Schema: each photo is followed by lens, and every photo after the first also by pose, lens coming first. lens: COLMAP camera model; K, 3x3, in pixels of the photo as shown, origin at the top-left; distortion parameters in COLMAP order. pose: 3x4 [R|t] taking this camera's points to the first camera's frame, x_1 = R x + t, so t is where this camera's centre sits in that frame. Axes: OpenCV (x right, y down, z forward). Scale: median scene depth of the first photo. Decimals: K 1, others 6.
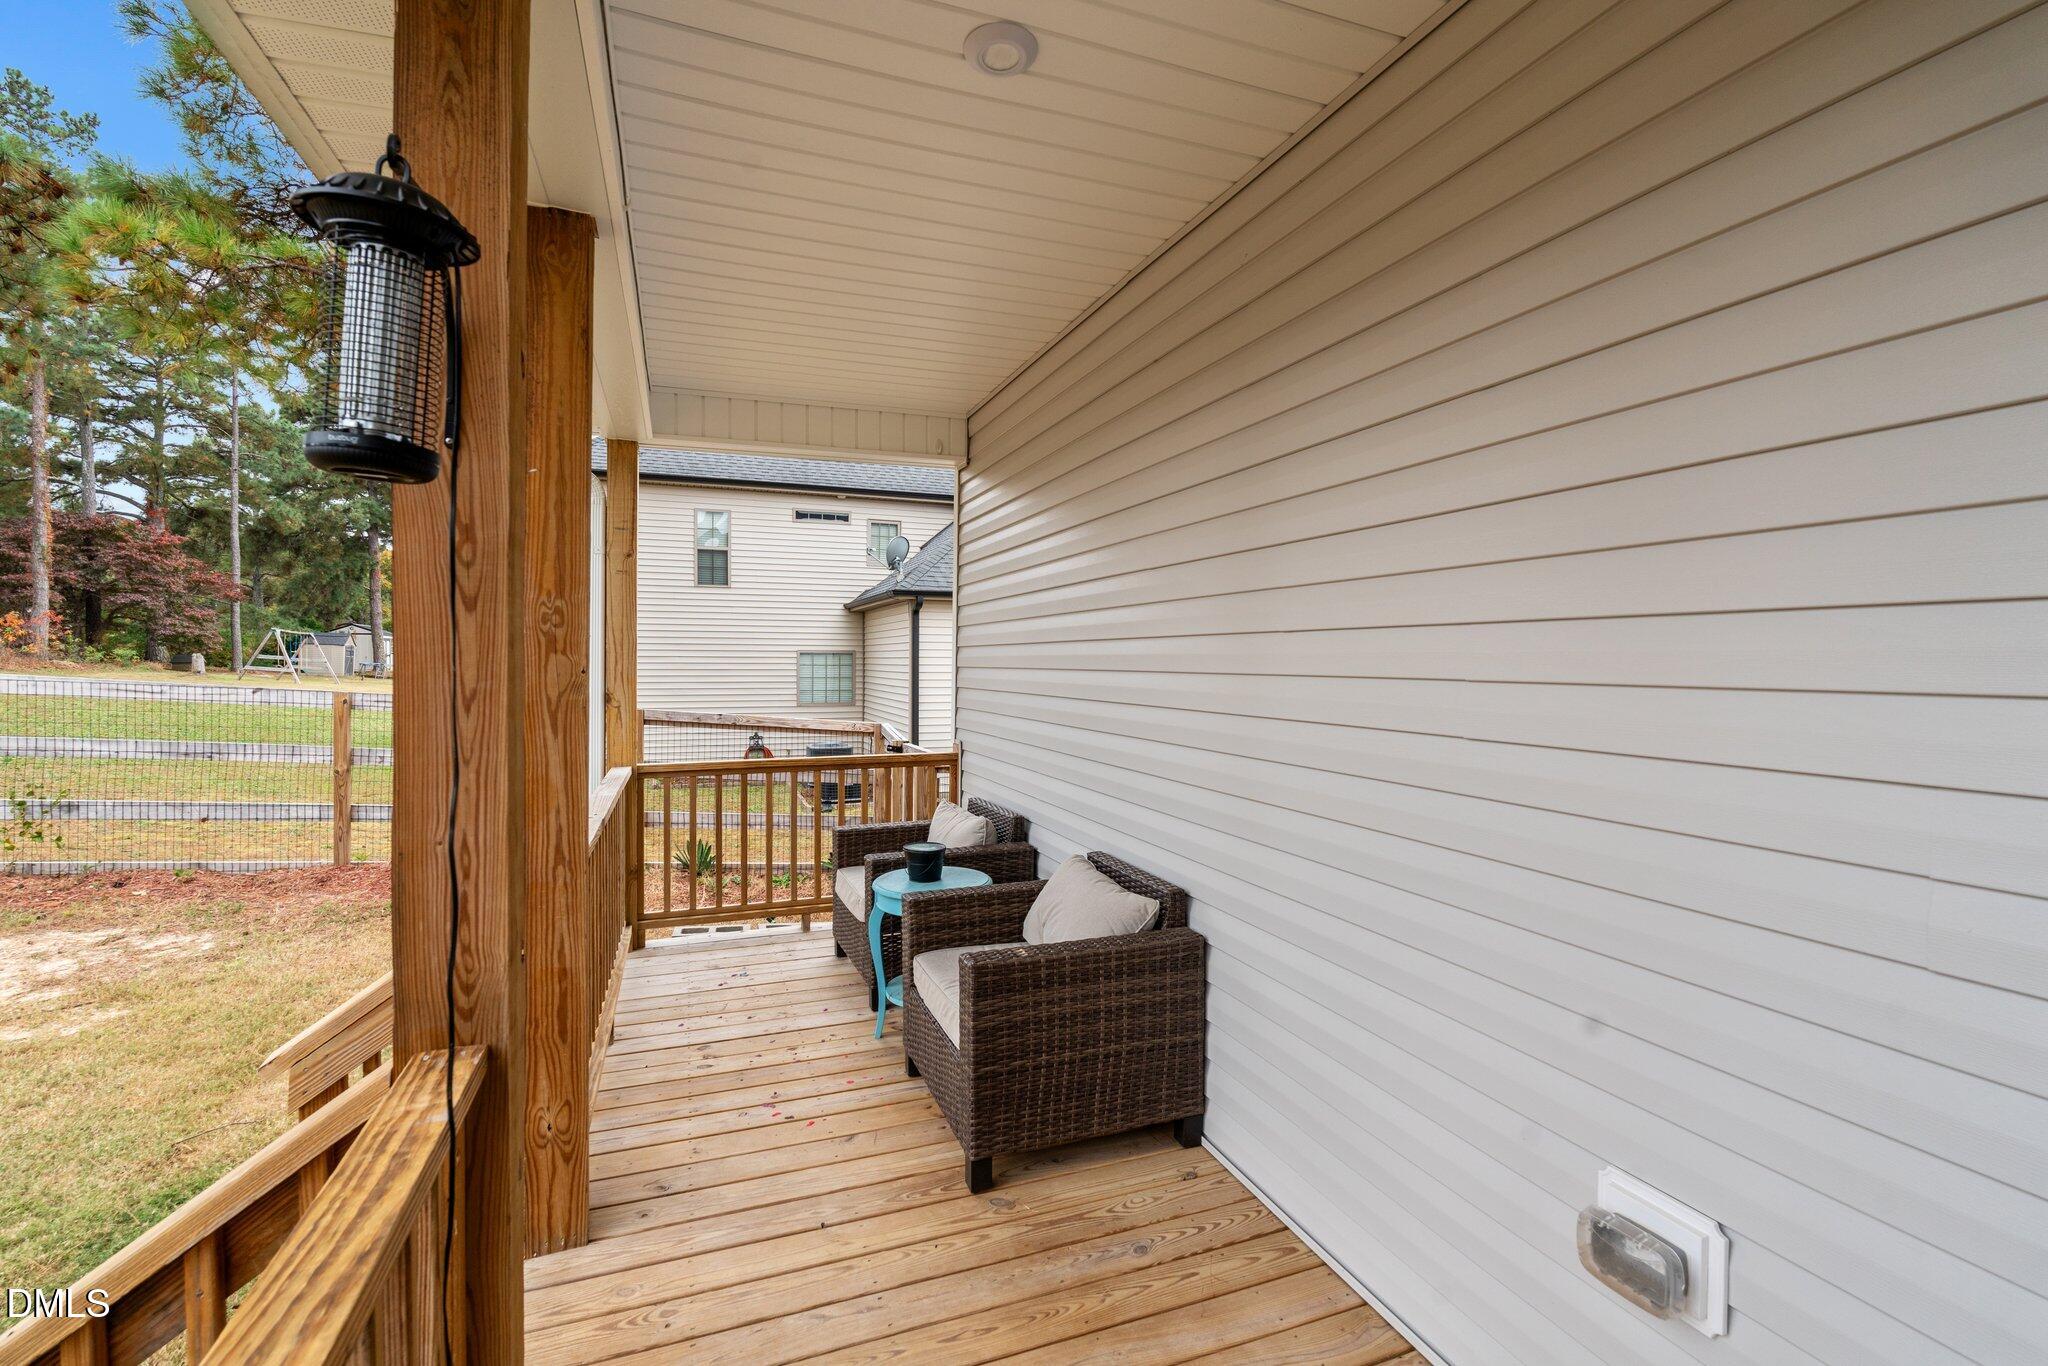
lens RADIAL K [[897.0, 0, 1023.7], [0, 897.0, 711.6], [0, 0, 1]] dist [-0.009391, 0.000788]
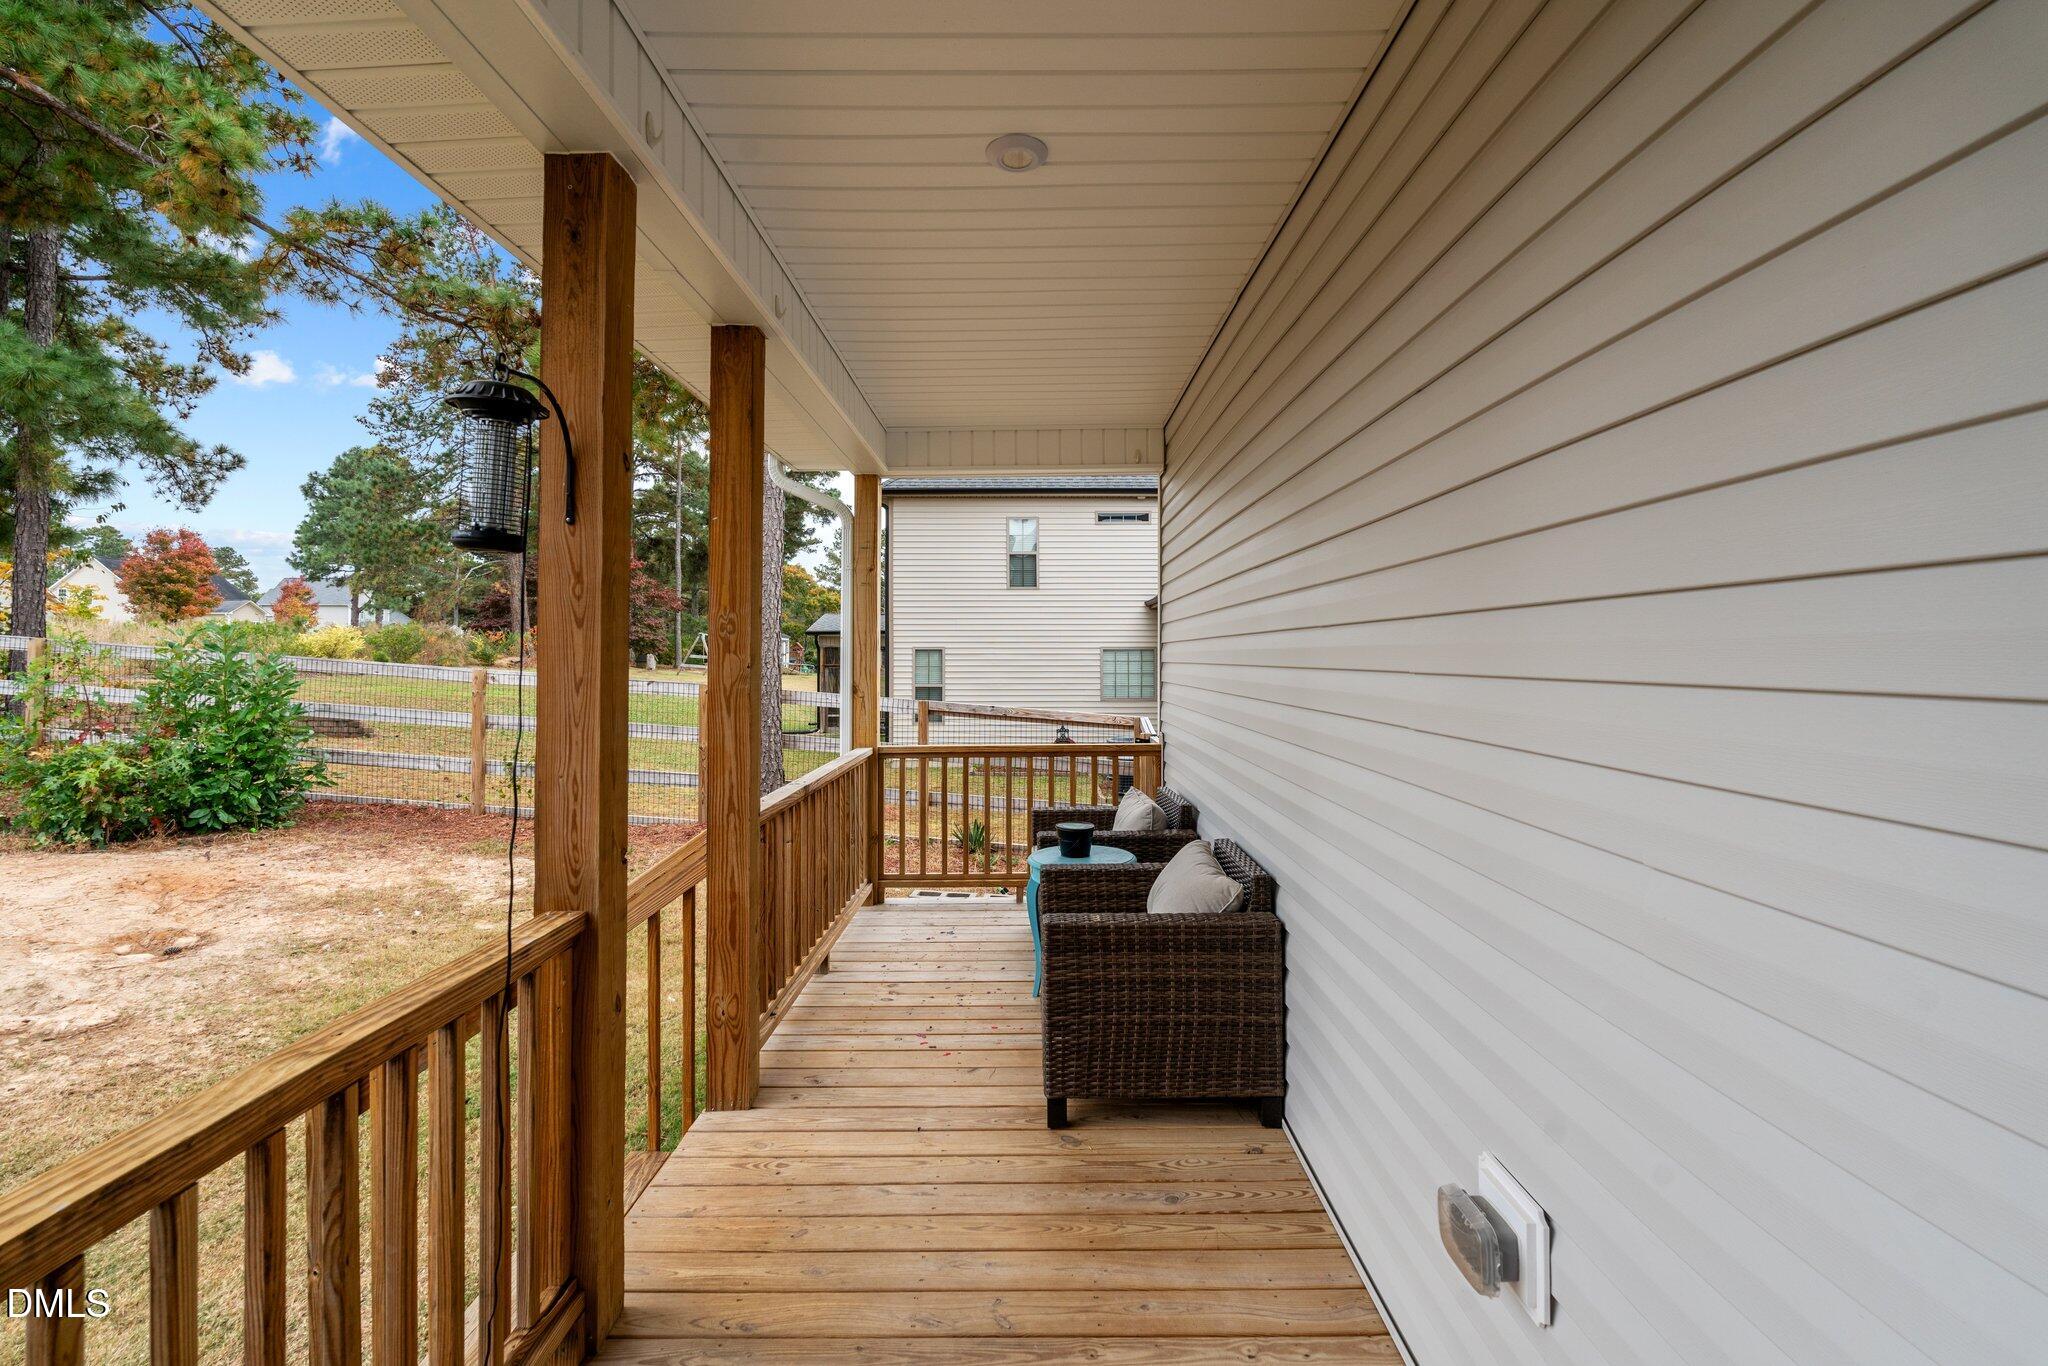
lens RADIAL K [[903.5, 0, 1024.0], [0, 903.5, 683.0], [0, 0, 1]] dist [-0.011896, 0.001704]
pose [[0.936529, 0.003502, -0.350572, 0.266092], [-0.013155, 0.999597, -0.025157, 0.005382], [0.350343, 0.028173, 0.936198, -0.077985]]
